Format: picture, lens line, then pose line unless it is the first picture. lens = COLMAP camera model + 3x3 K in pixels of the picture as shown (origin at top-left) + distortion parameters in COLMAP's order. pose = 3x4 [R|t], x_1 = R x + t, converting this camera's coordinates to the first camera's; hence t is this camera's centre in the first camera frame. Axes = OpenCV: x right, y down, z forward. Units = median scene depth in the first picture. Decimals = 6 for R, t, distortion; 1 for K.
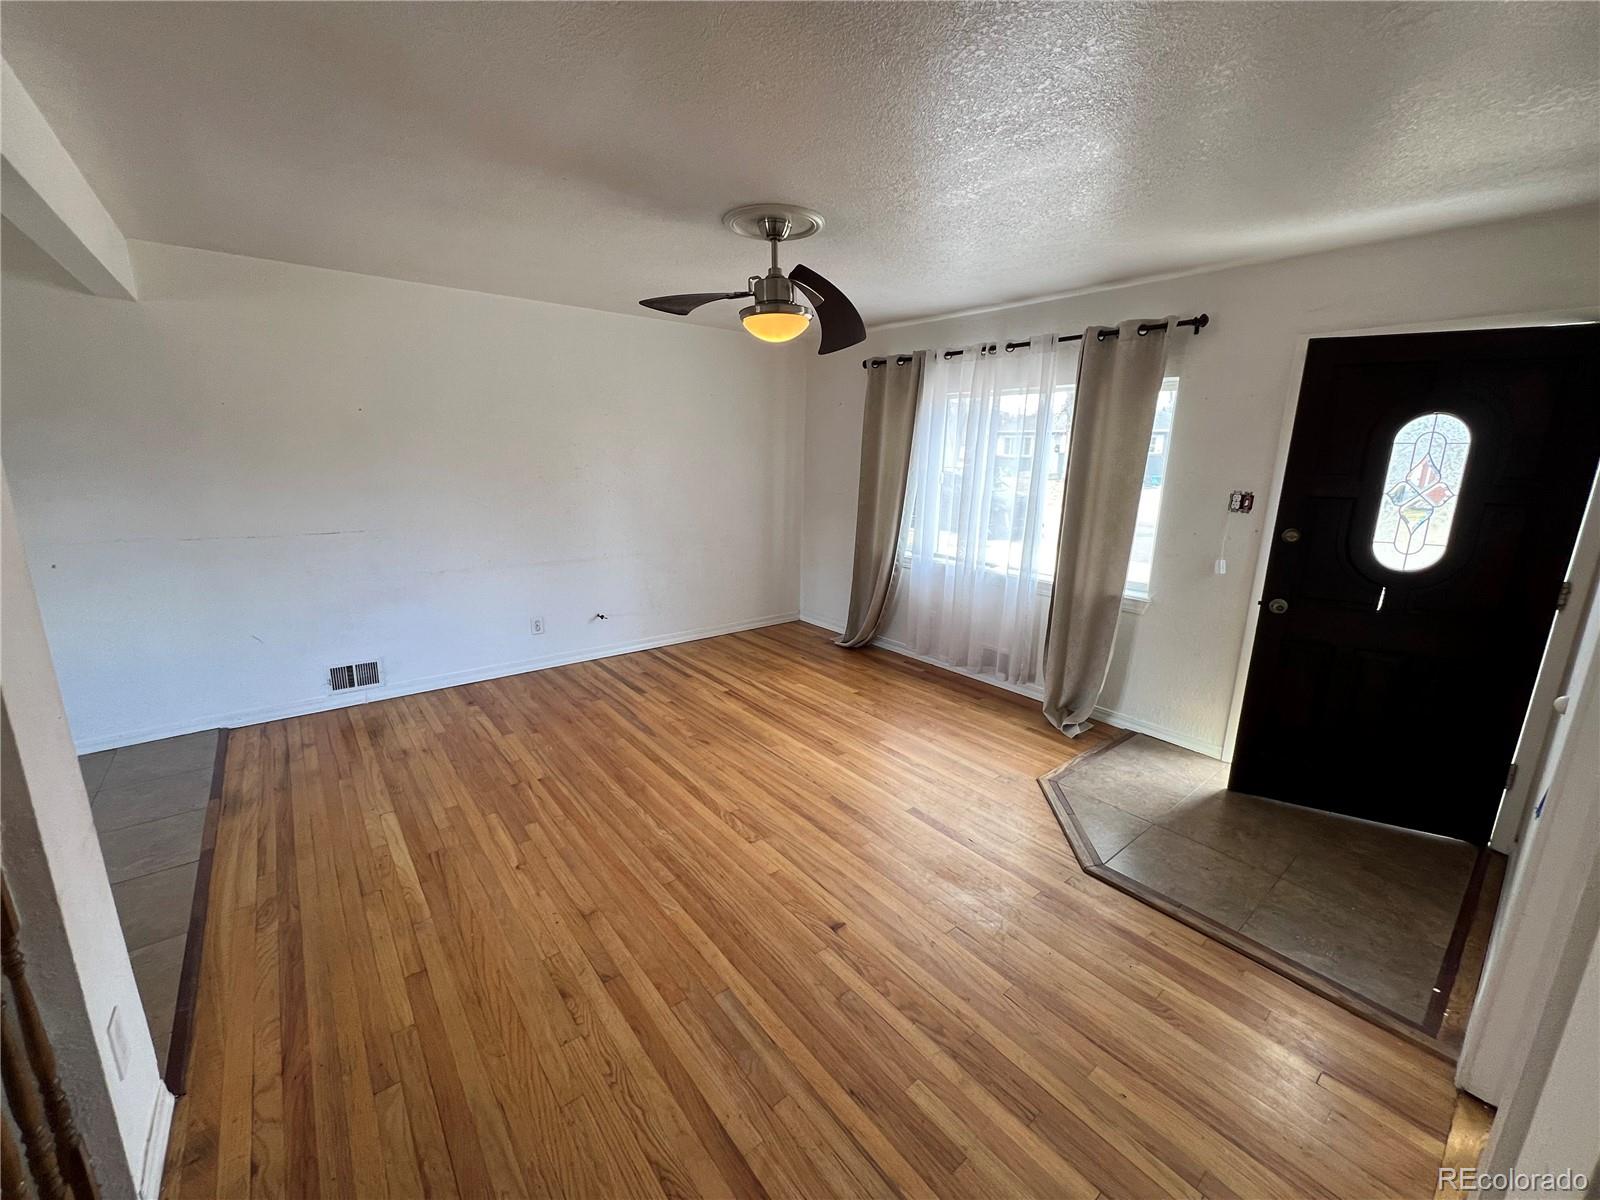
lens RADIAL K [[640.8, 0, 800.0], [0, 640.8, 600.0], [0, 0, 1]] dist [0.000184, 0.000020]
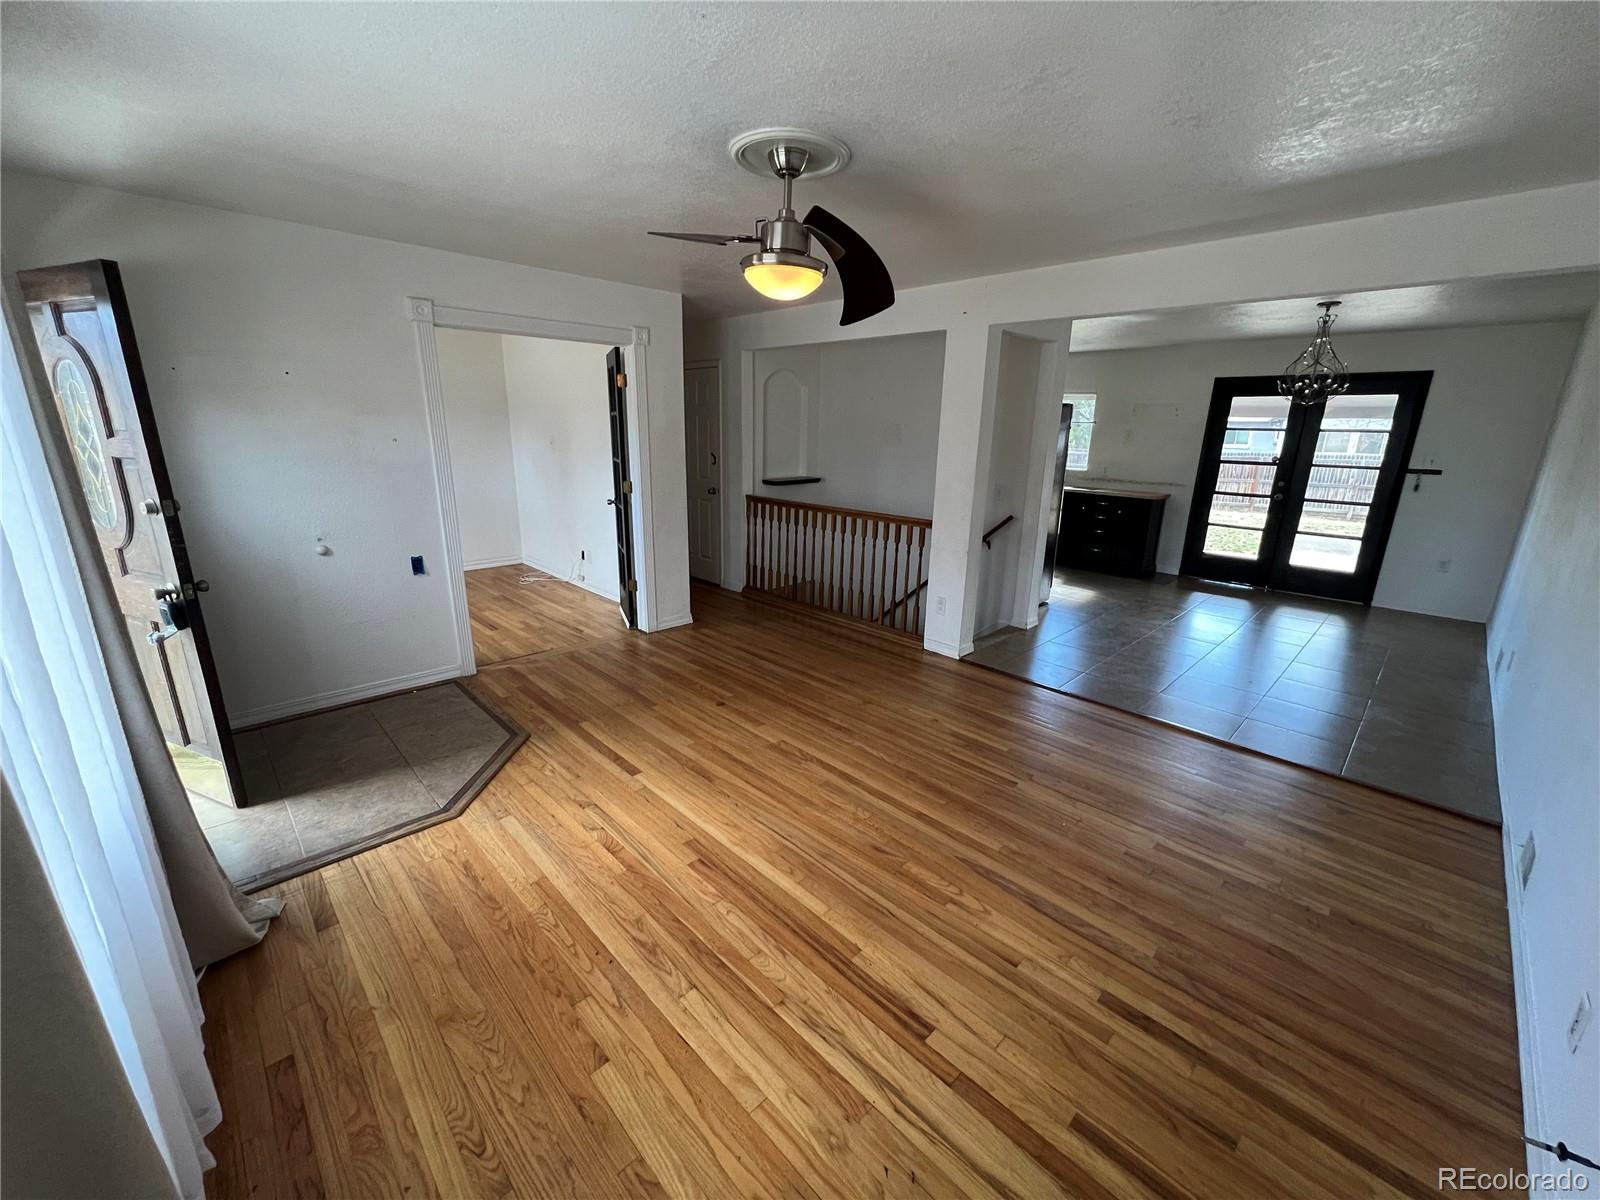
lens RADIAL K [[639.9, 0, 800.0], [0, 639.9, 600.0], [0, 0, 1]] dist [-0.000078, 0.000005]
pose [[-0.994831, -0.017484, -0.100032, 0.016742], [-0.063004, 0.878818, 0.472979, -0.372231], [0.079640, 0.476837, -0.875377, 1.573582]]
